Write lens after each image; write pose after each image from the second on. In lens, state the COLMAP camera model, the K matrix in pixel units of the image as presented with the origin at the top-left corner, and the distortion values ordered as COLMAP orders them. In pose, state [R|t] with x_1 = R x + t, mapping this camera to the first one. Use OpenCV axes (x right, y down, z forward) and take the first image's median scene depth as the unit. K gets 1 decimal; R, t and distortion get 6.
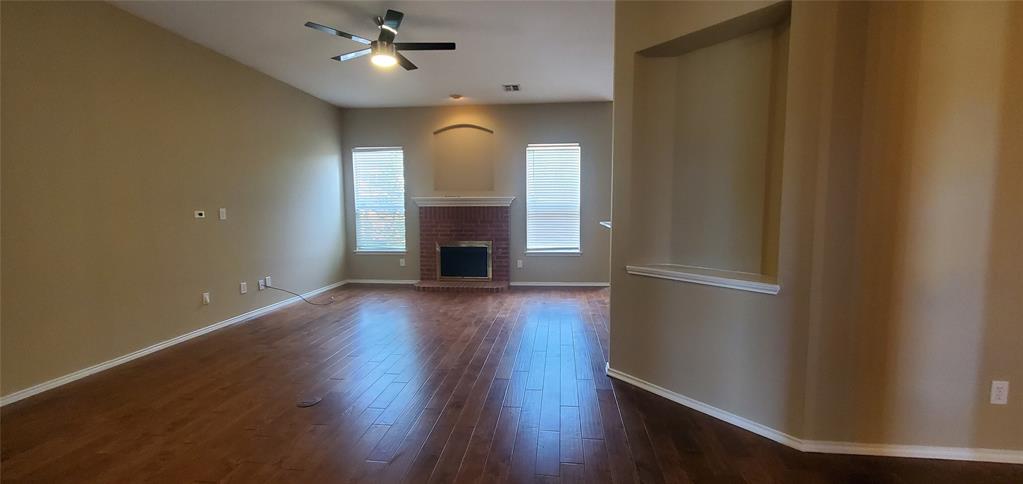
lens RADIAL K [[410.6, 0, 519.1], [0, 410.6, 242.6], [0, 0, 1]] dist [0.002184, 0.000066]
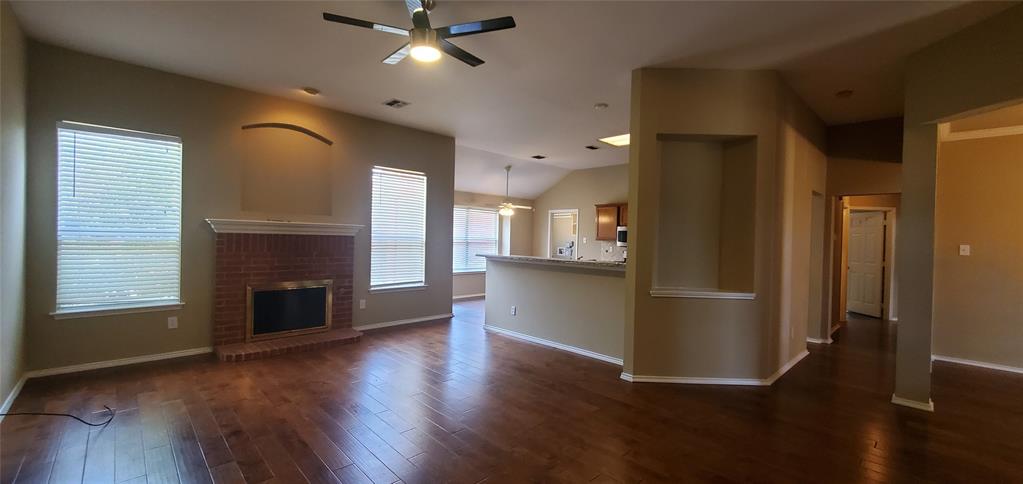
lens RADIAL K [[410.6, 0, 519.1], [0, 410.6, 242.6], [0, 0, 1]] dist [0.002184, 0.000066]
pose [[0.638580, 0.009588, 0.769495, -0.443322], [0.039341, 0.998208, -0.045086, -0.023765], [-0.768549, 0.059064, 0.637059, 0.213063]]
